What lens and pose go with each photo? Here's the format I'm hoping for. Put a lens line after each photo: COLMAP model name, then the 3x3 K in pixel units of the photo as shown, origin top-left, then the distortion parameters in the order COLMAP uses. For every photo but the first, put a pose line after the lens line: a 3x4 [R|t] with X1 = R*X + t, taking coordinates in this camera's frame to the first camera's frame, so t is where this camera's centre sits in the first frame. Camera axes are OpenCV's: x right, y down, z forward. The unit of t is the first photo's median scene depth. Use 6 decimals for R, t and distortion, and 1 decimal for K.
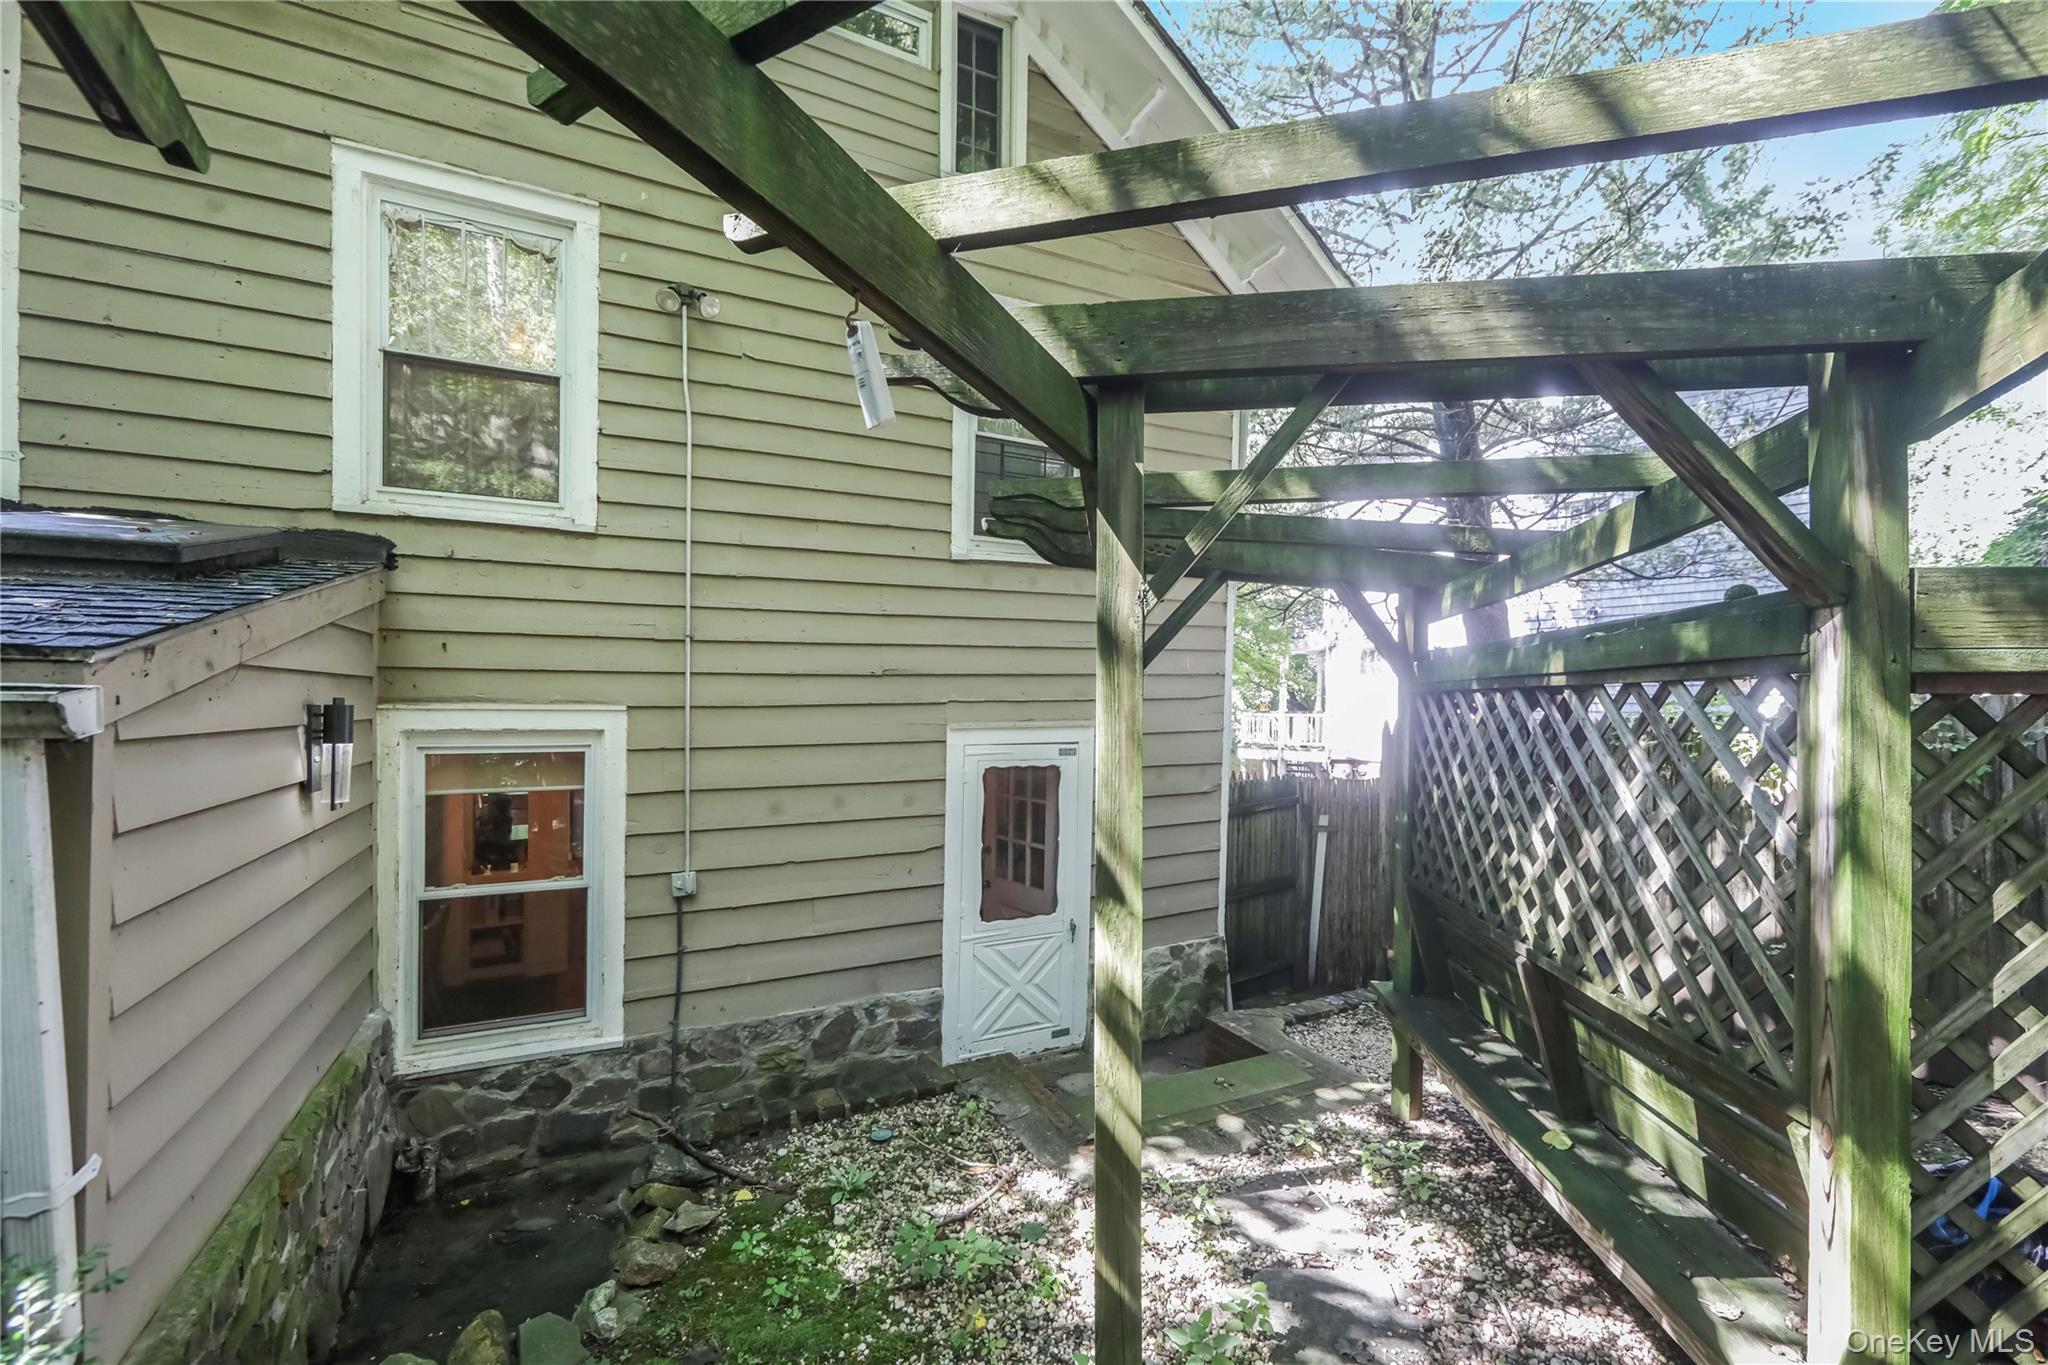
lens RADIAL K [[840.7, 0, 1026.8], [0, 840.7, 675.0], [0, 0, 1]] dist [-0.009550, -0.000388]
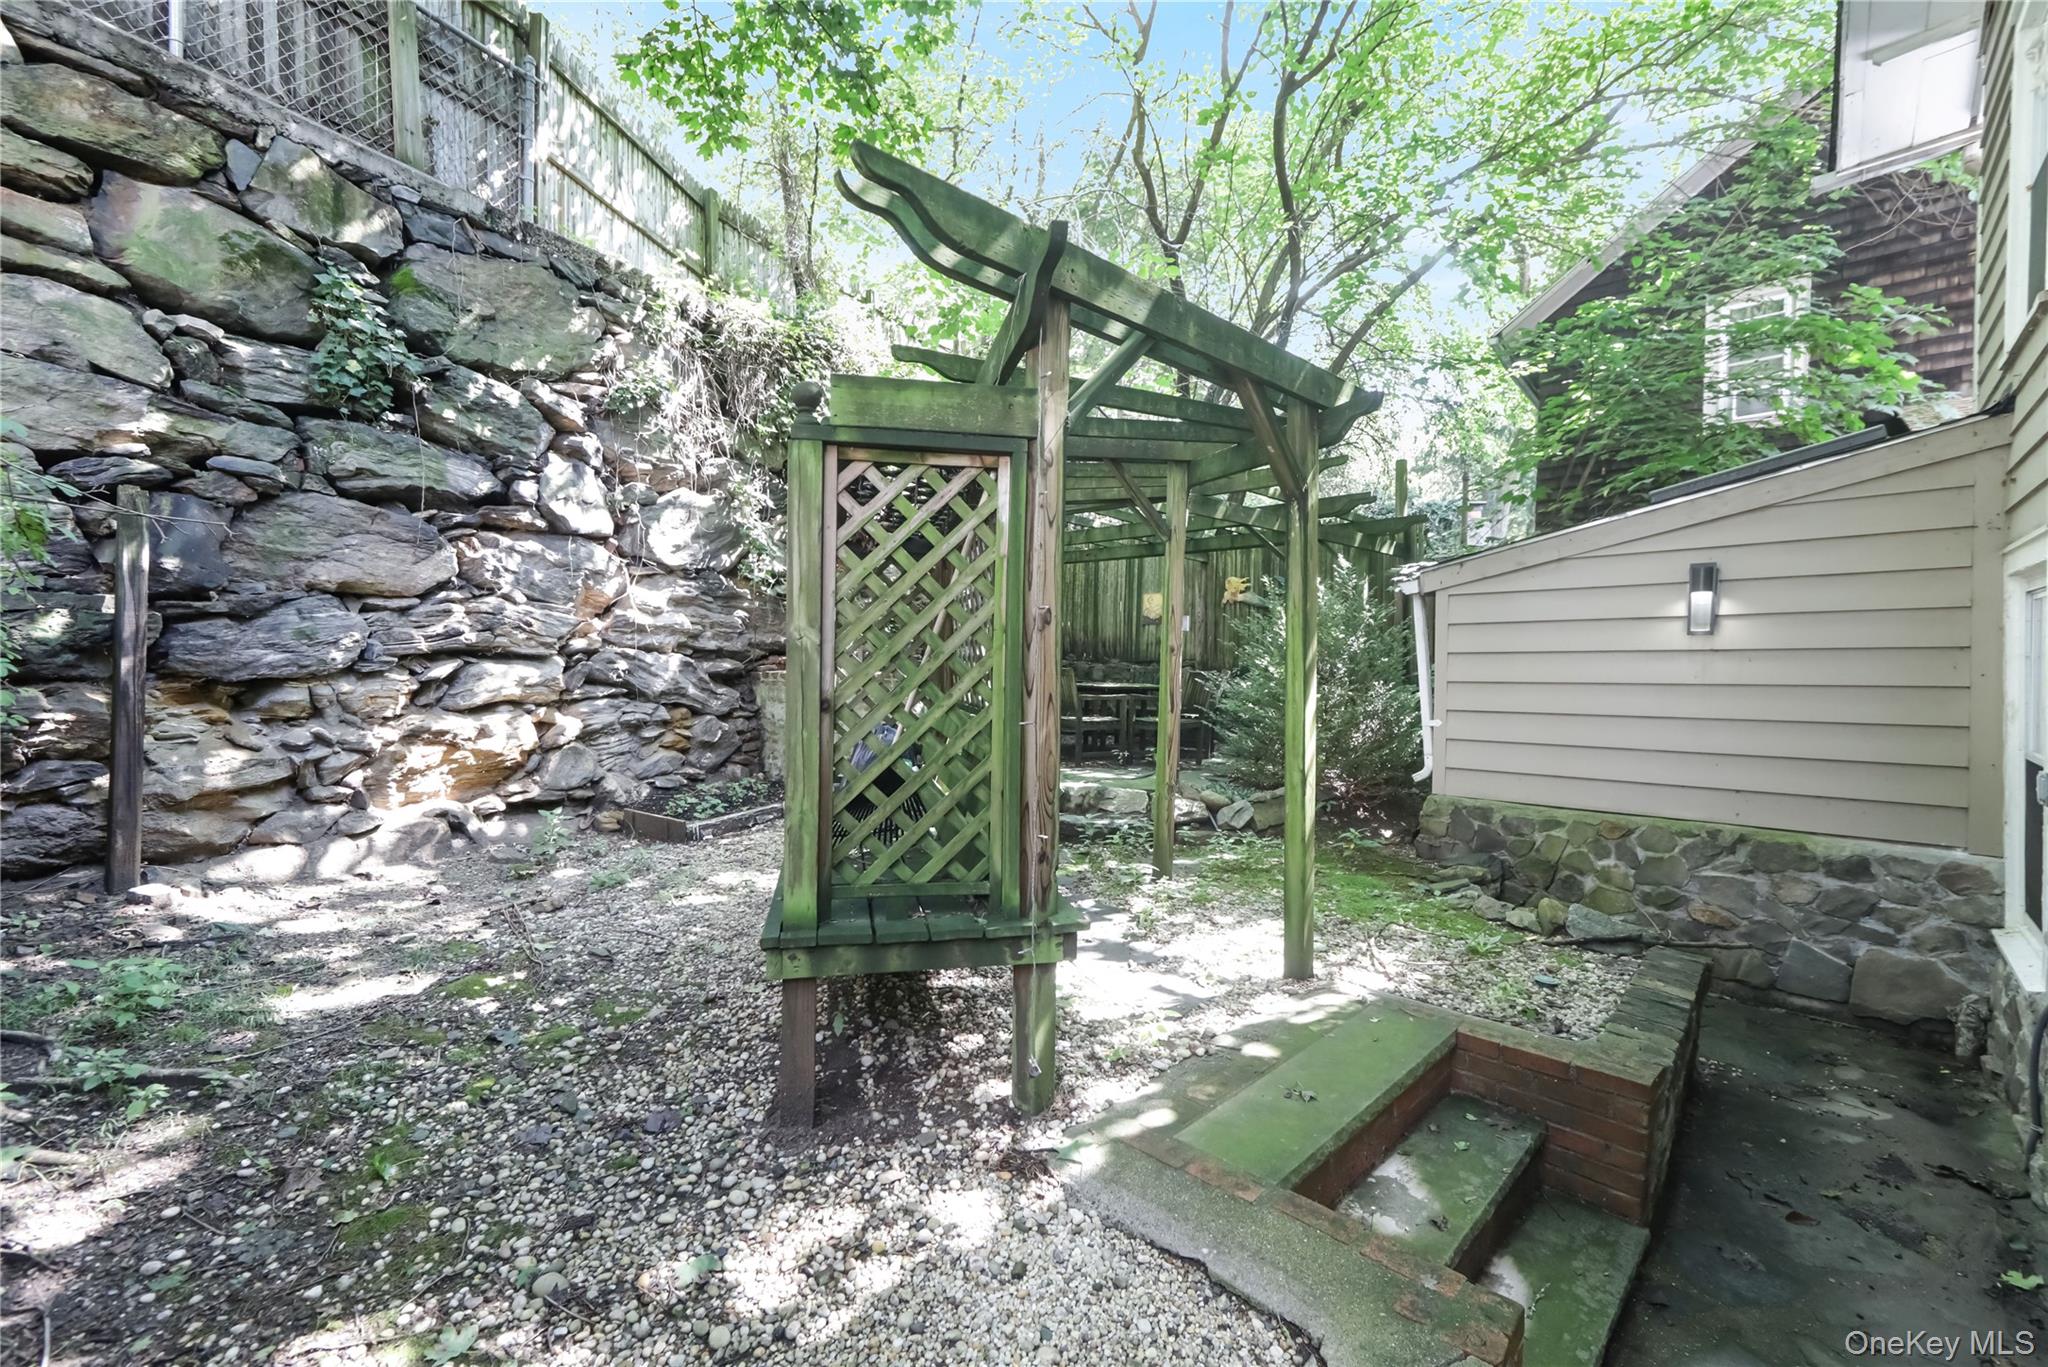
lens RADIAL K [[840.7, 0, 1026.8], [0, 840.7, 676.0], [0, 0, 1]] dist [-0.009550, -0.000388]
pose [[-0.934407, -0.022007, -0.355525, 0.706745], [-0.025721, 0.999653, 0.005724, 0.214874], [0.355276, 0.014493, -0.934649, 1.623327]]
